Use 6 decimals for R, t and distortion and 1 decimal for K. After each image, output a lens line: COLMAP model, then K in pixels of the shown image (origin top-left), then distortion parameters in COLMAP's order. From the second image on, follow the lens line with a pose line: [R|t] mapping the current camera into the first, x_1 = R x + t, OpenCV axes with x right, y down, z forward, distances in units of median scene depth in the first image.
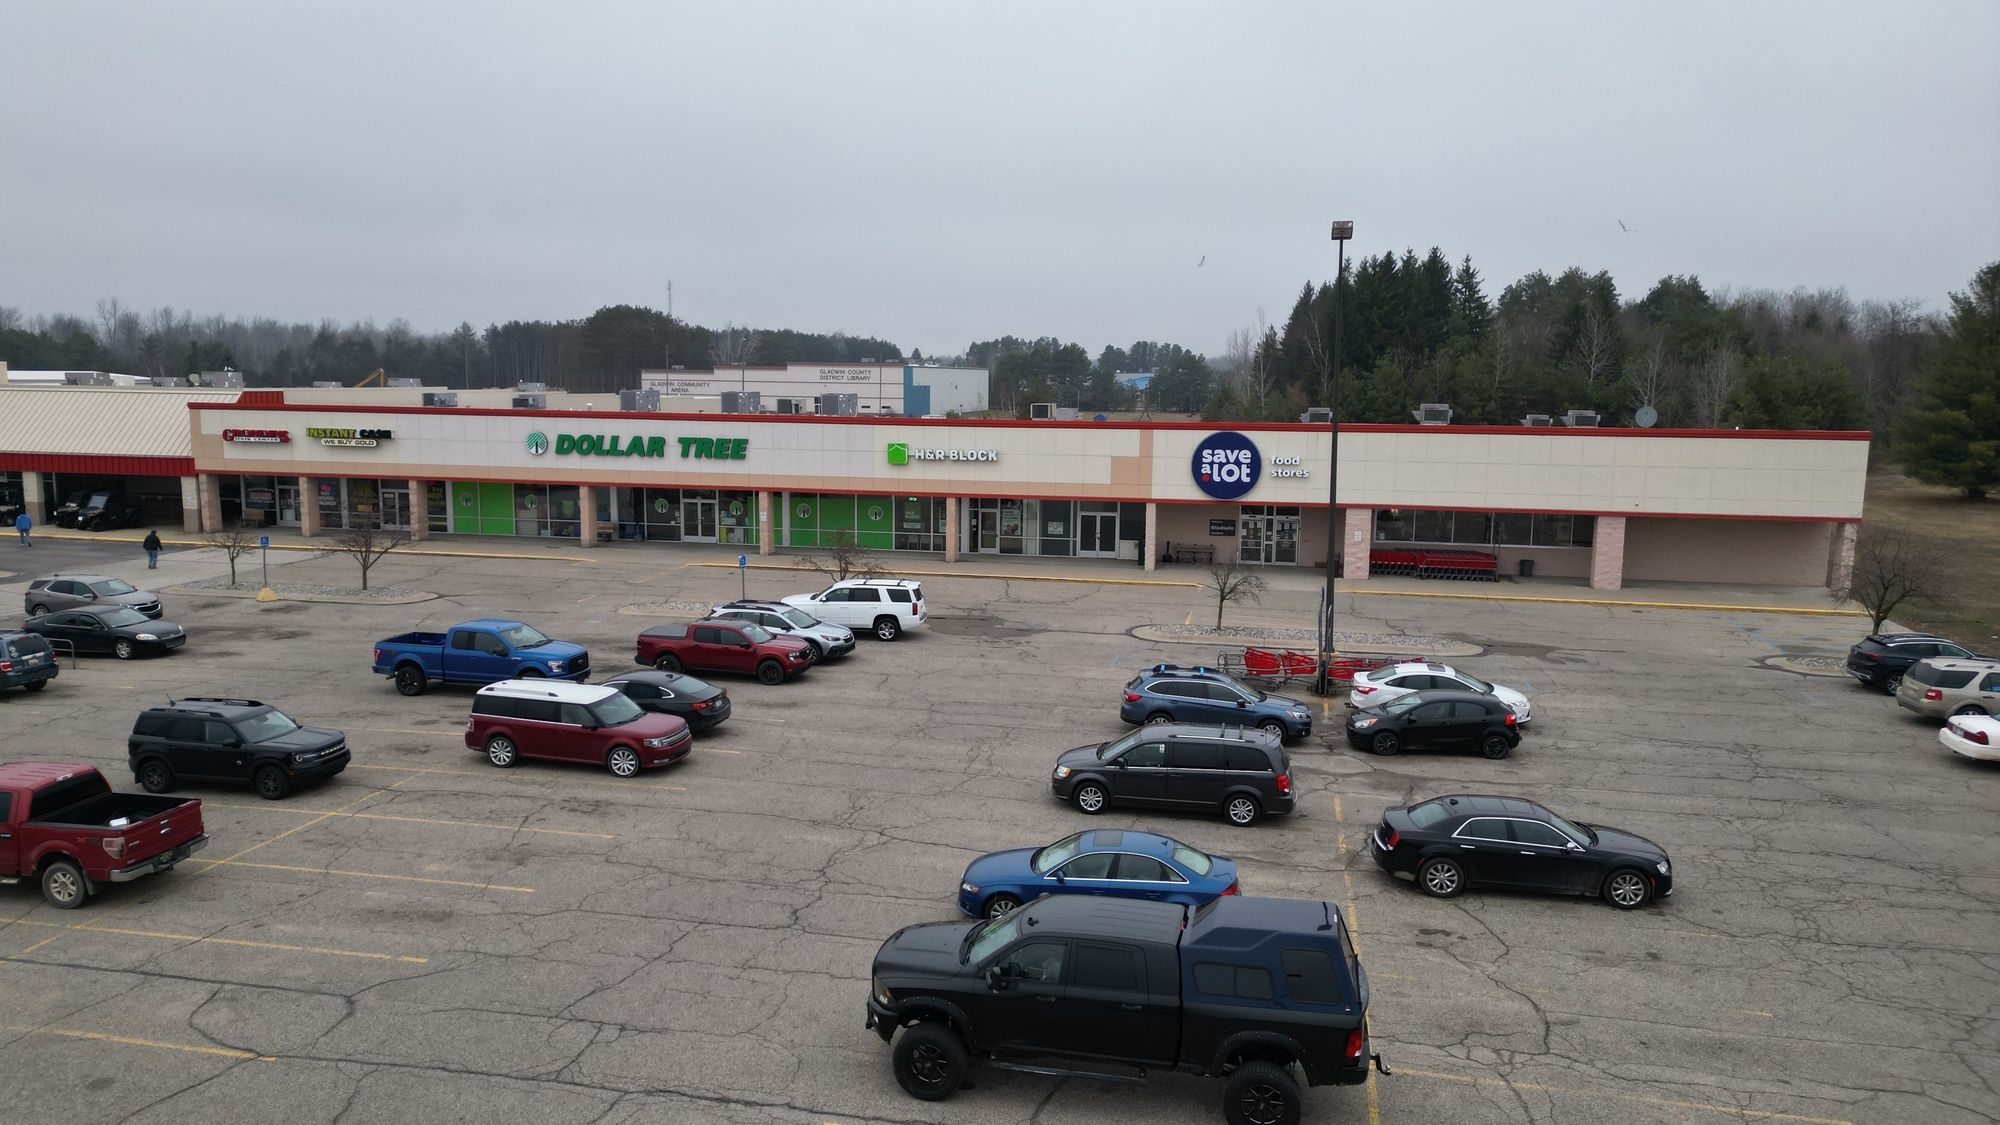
lens RADIAL K [[1386.3, 0, 1000.8], [0, 1386.3, 570.7], [0, 0, 1]] dist [0.096560, -0.106786]
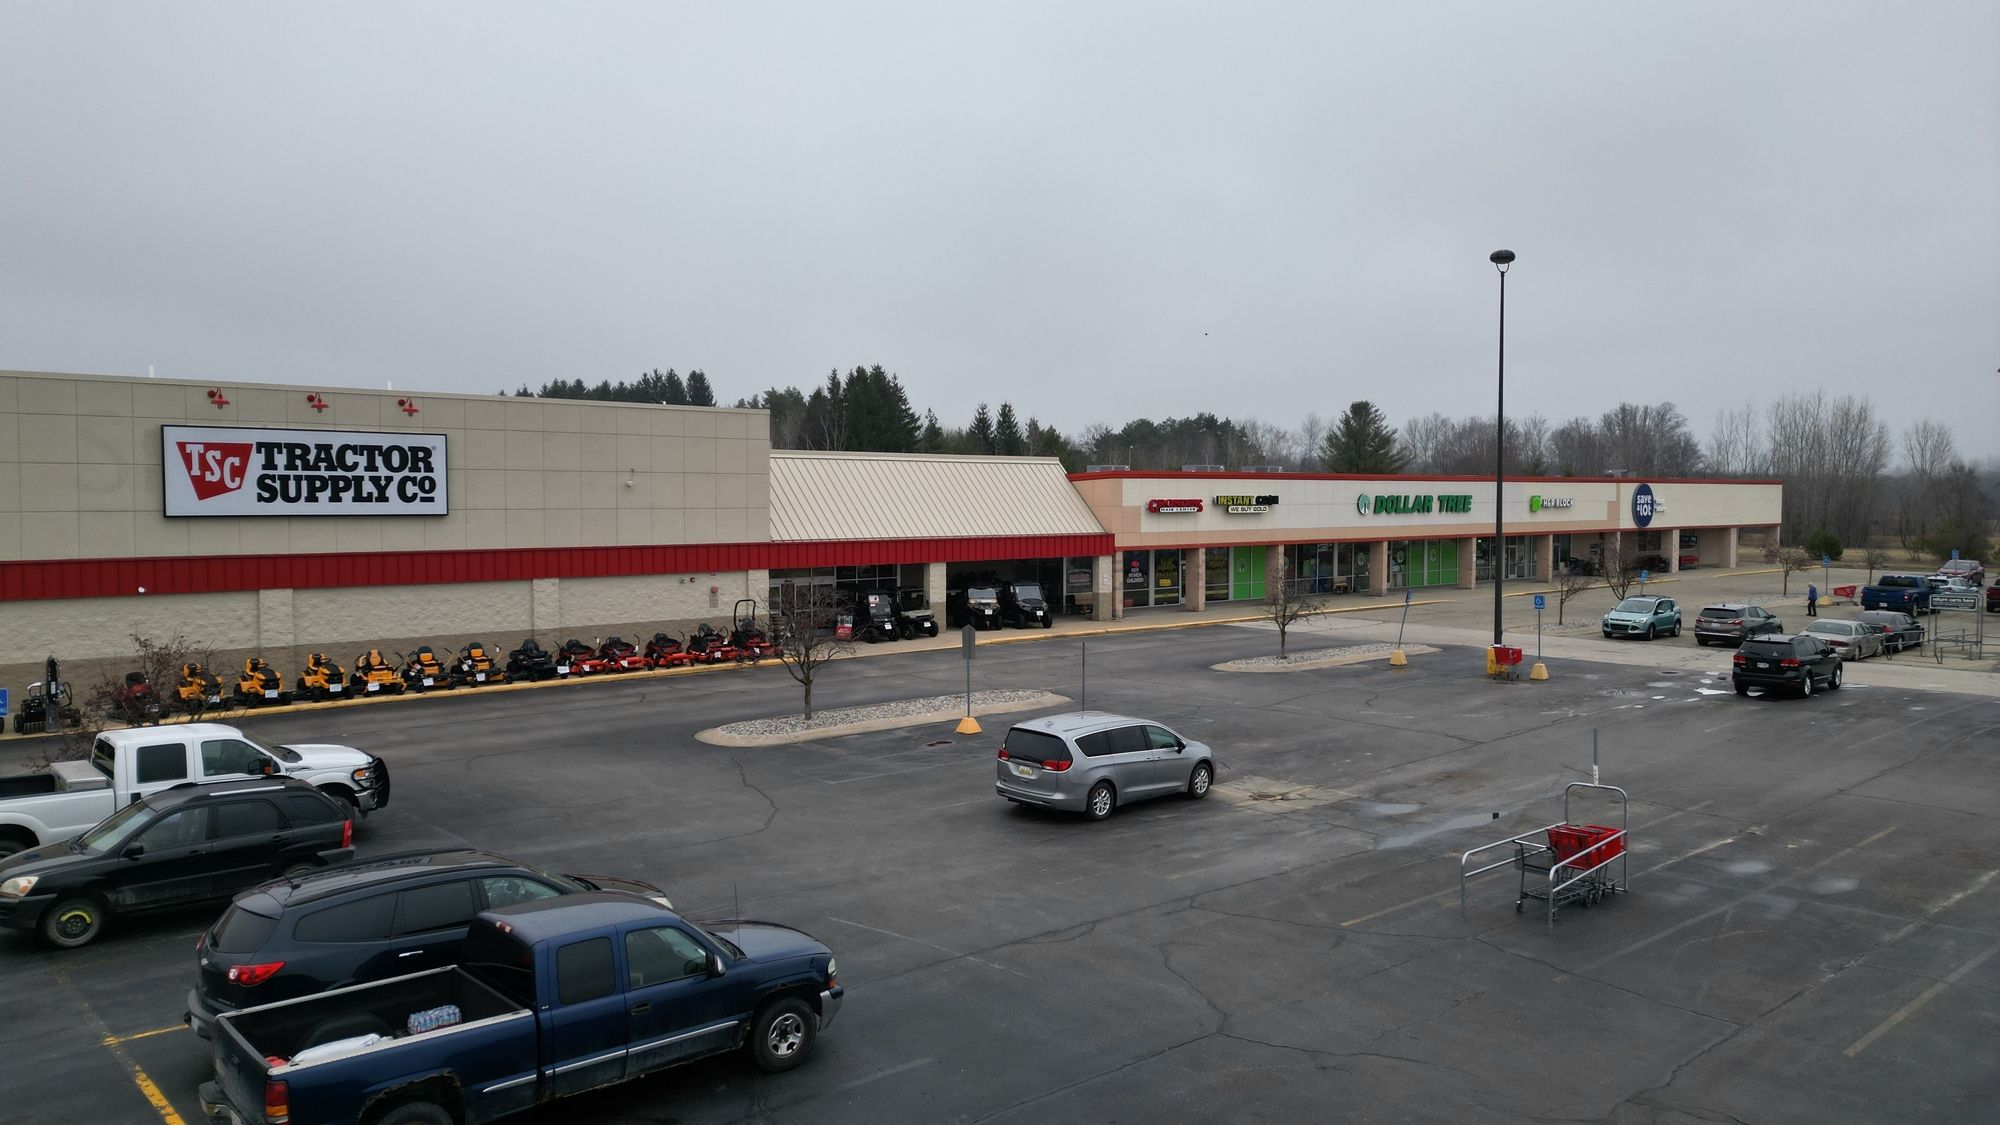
lens RADIAL K [[1384.5, 0, 1000.0], [0, 1384.5, 562.5], [0, 0, 1]] dist [0.097963, -0.103175]
pose [[0.588785, -0.049263, 0.806787, -1.406474], [0.120618, 0.992320, -0.027434, -0.050805], [-0.799239, 0.113466, 0.590205, 0.597069]]
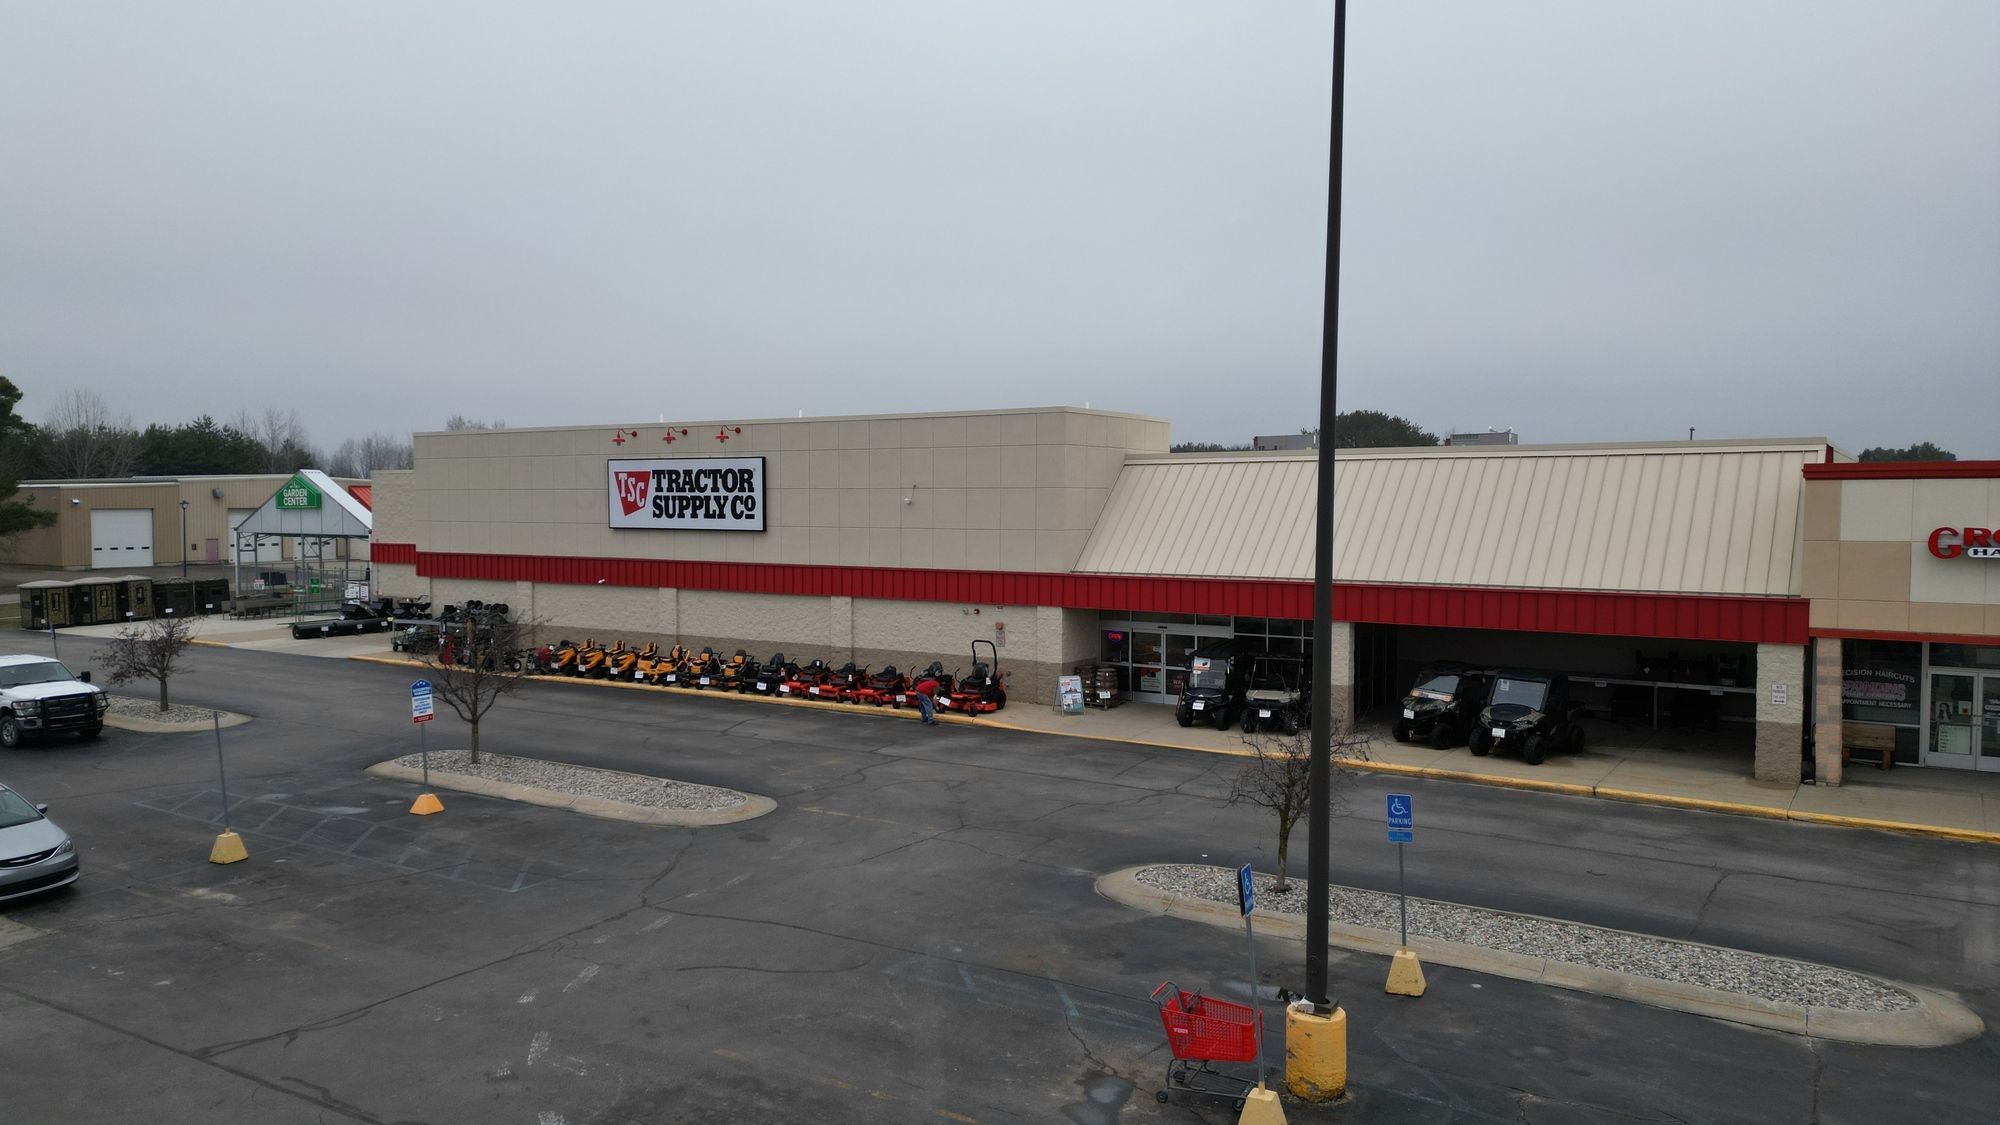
lens RADIAL K [[1384.5, 0, 1000.0], [0, 1384.5, 562.5], [0, 0, 1]] dist [0.097963, -0.103175]
pose [[0.931236, 0.005681, -0.364373, -0.689259], [-0.041330, 0.995073, -0.090115, -0.047551], [0.362066, 0.098978, 0.926883, 0.579942]]
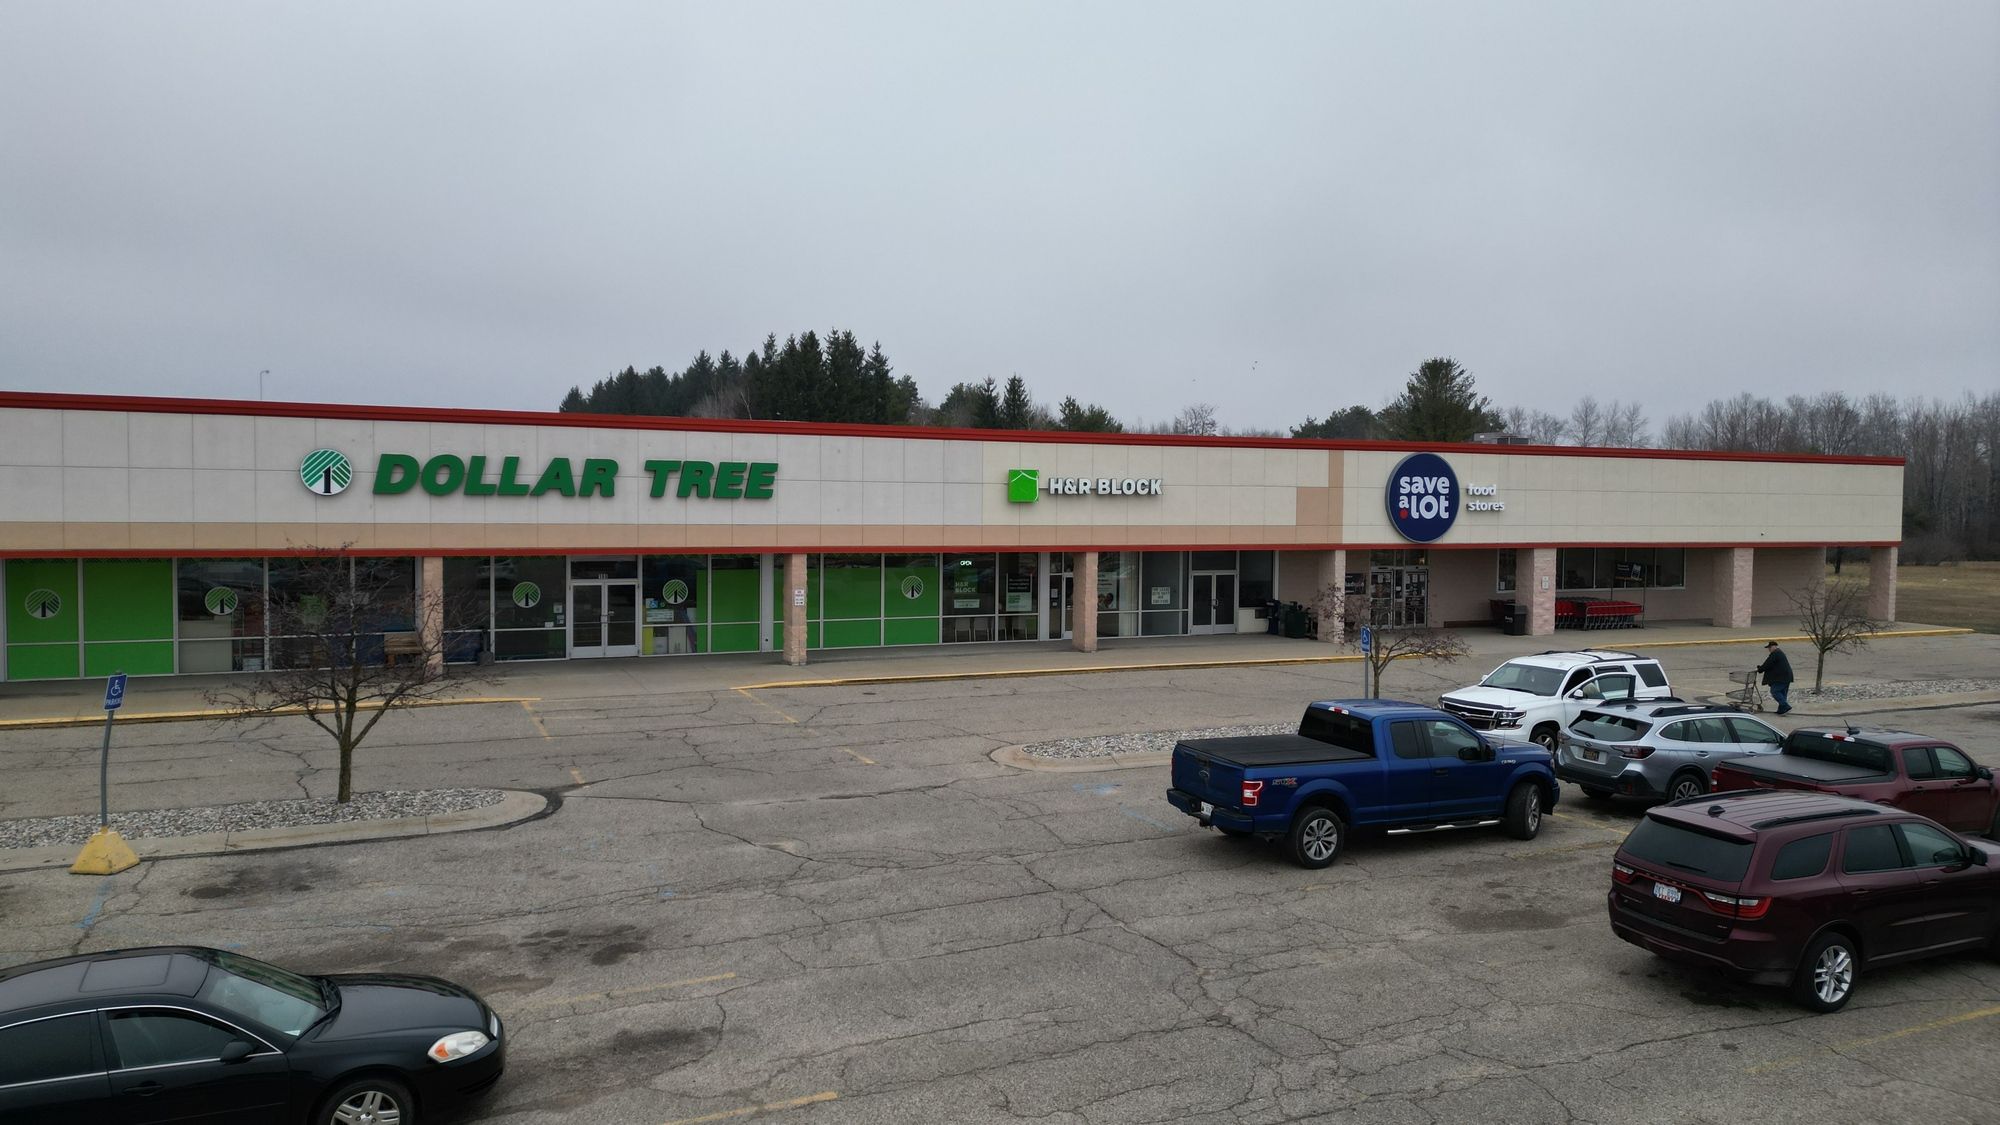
lens RADIAL K [[1384.5, 0, 1000.0], [0, 1384.5, 562.5], [0, 0, 1]] dist [0.097963, -0.103175]
pose [[0.797356, -0.028766, 0.602823, -0.446637], [0.084254, 0.994387, -0.063993, -0.009541], [-0.597599, 0.101816, 0.795305, 0.485835]]
